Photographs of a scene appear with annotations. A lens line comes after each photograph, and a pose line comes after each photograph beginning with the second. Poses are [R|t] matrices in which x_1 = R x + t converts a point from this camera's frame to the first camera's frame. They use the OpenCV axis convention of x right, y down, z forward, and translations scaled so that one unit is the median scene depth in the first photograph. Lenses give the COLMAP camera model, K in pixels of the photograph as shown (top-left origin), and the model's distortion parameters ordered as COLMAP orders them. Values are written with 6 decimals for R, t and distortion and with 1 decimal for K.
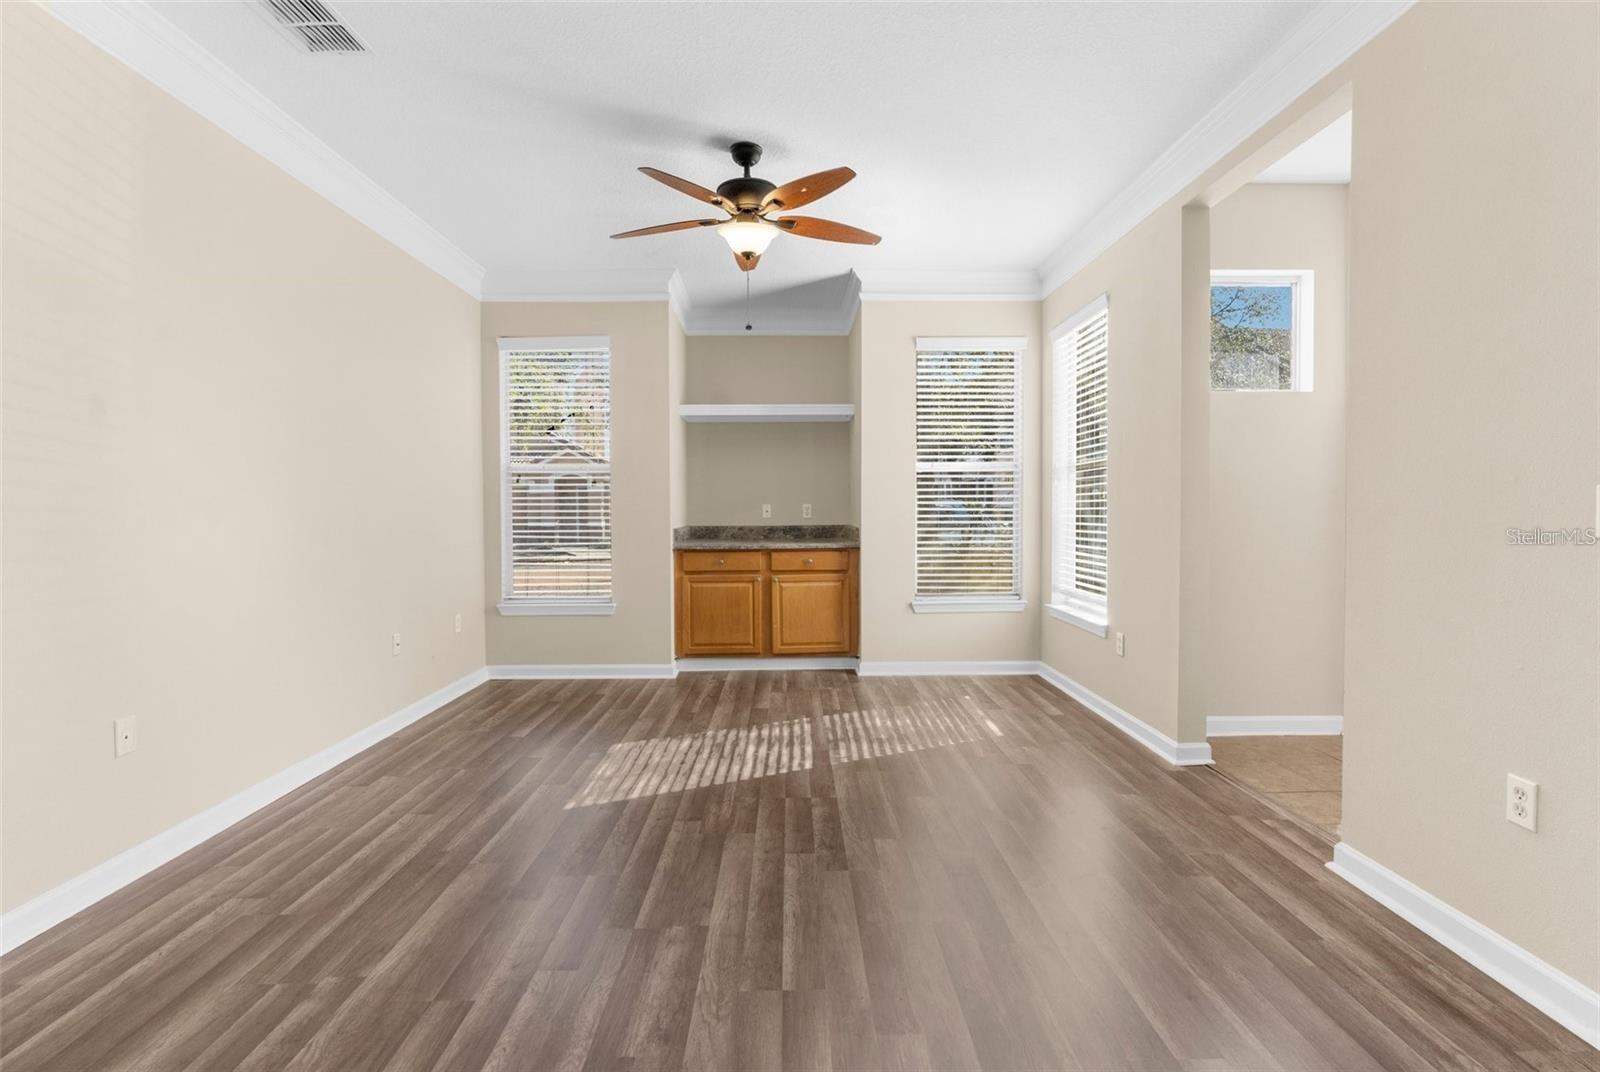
lens RADIAL K [[712.9, 0, 799.6], [0, 712.9, 529.6], [0, 0, 1]] dist [0.000256, 0.000105]
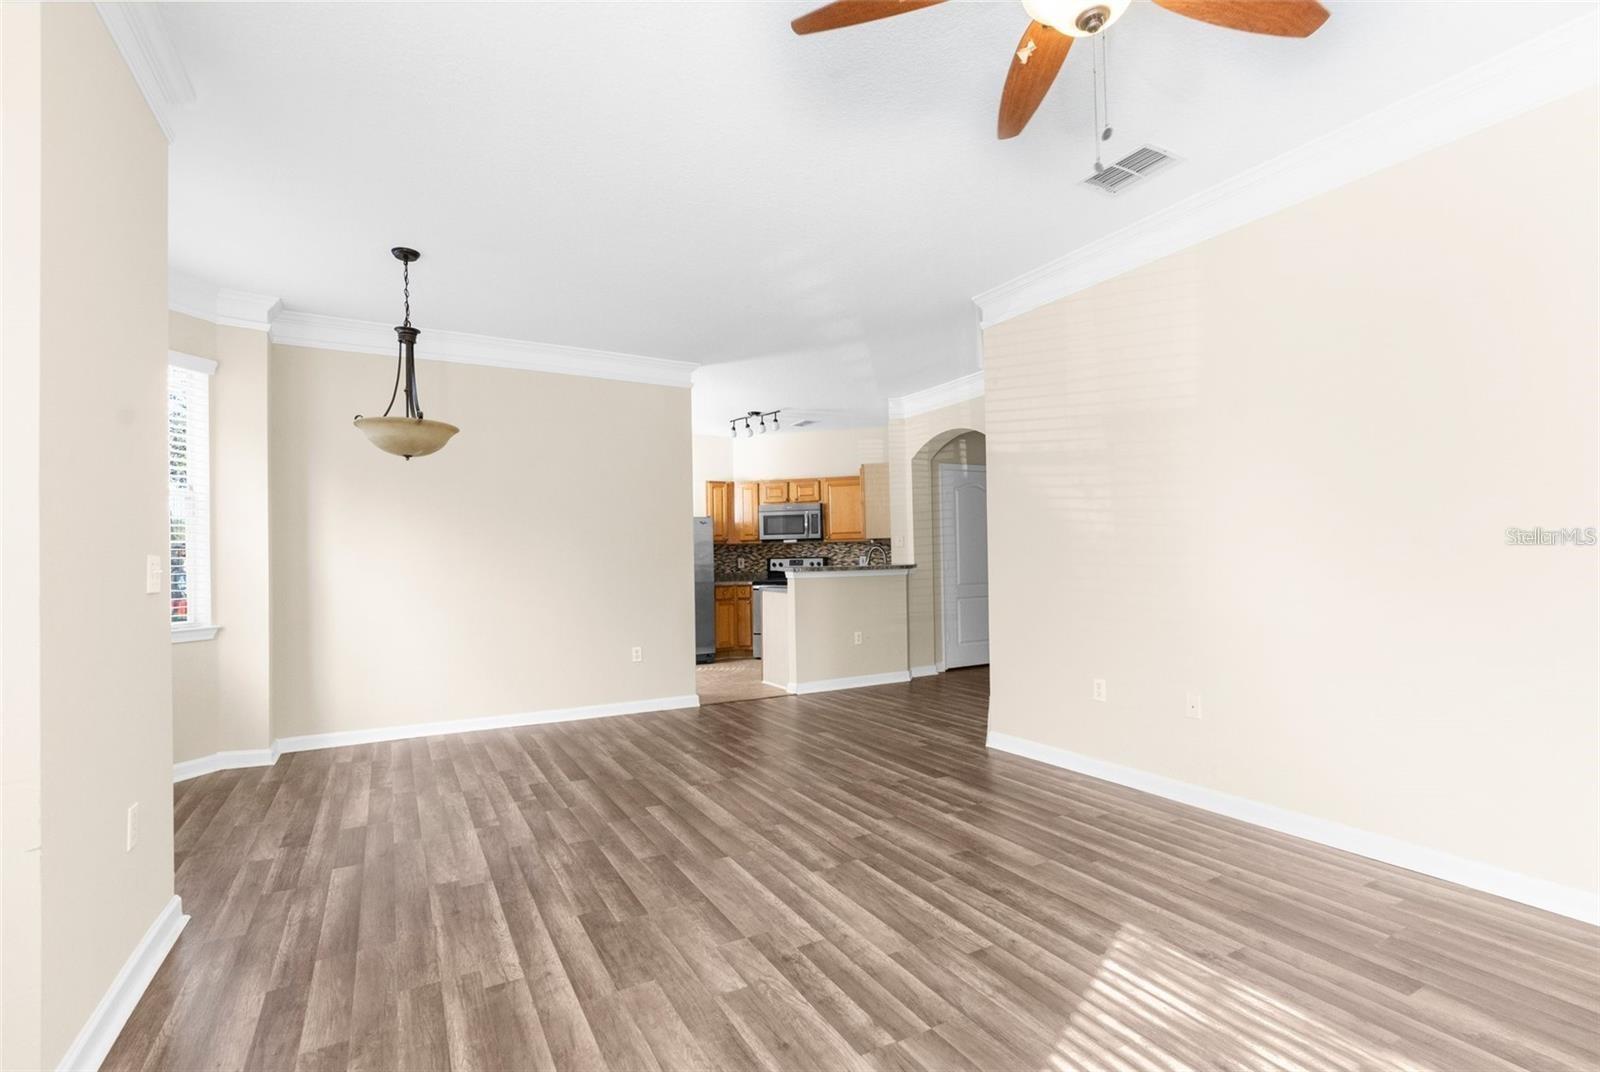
lens RADIAL K [[712.9, 0, 797.5], [0, 712.9, 544.4], [0, 0, 1]] dist [0.000256, 0.000105]
pose [[-0.869762, 0.006450, -0.493430, 0.442703], [0.006115, 0.999979, 0.002293, -0.045254], [0.493434, -0.001023, -0.869783, 1.733020]]
